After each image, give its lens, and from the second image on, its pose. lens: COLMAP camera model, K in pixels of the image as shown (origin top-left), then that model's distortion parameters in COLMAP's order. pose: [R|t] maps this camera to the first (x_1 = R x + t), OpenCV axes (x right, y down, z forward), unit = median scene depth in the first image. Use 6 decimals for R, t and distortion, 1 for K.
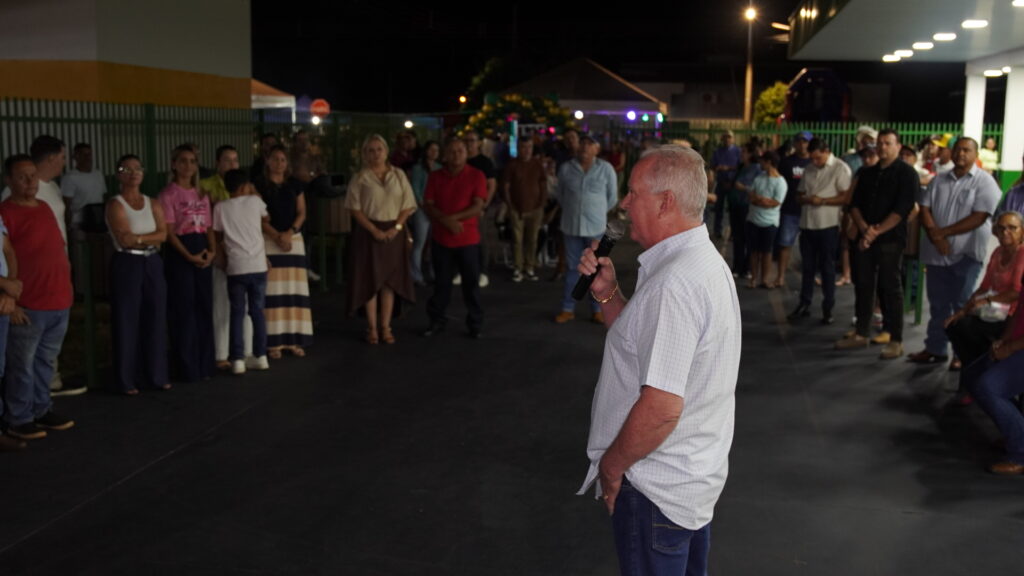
lens RADIAL K [[1066.7, 0, 487.7], [0, 1066.7, 274.4], [0, 0, 1]] dist [0.006324, 0.000000]
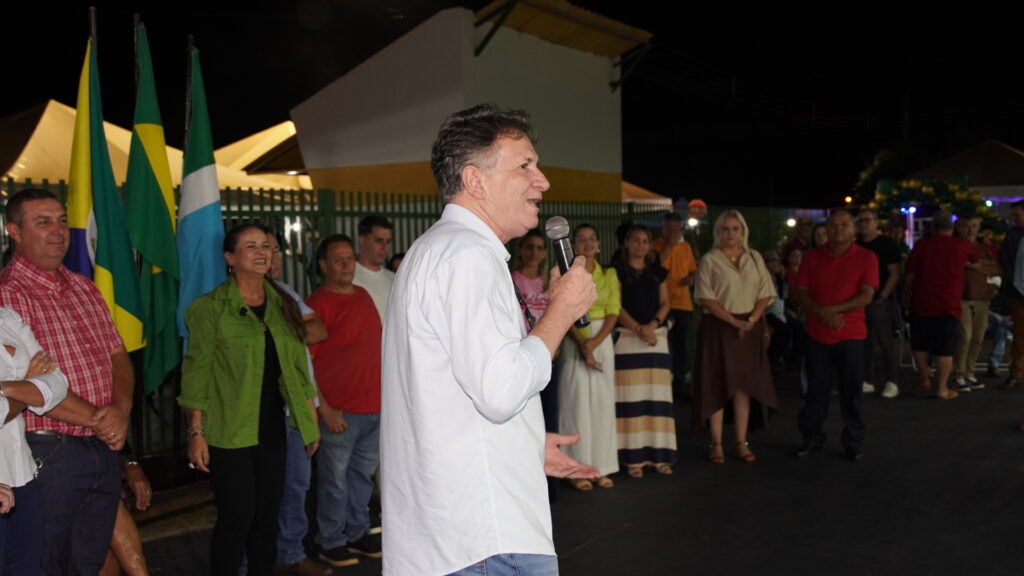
lens RADIAL K [[999.9, 0, 485.3], [0, 999.9, 287.3], [0, 0, 1]] dist [-0.007797, 0.000000]
pose [[0.932777, -0.018622, -0.359973, -0.023568], [-0.013520, 0.996154, -0.086568, 0.000053], [0.360201, 0.085616, 0.928938, 0.221998]]
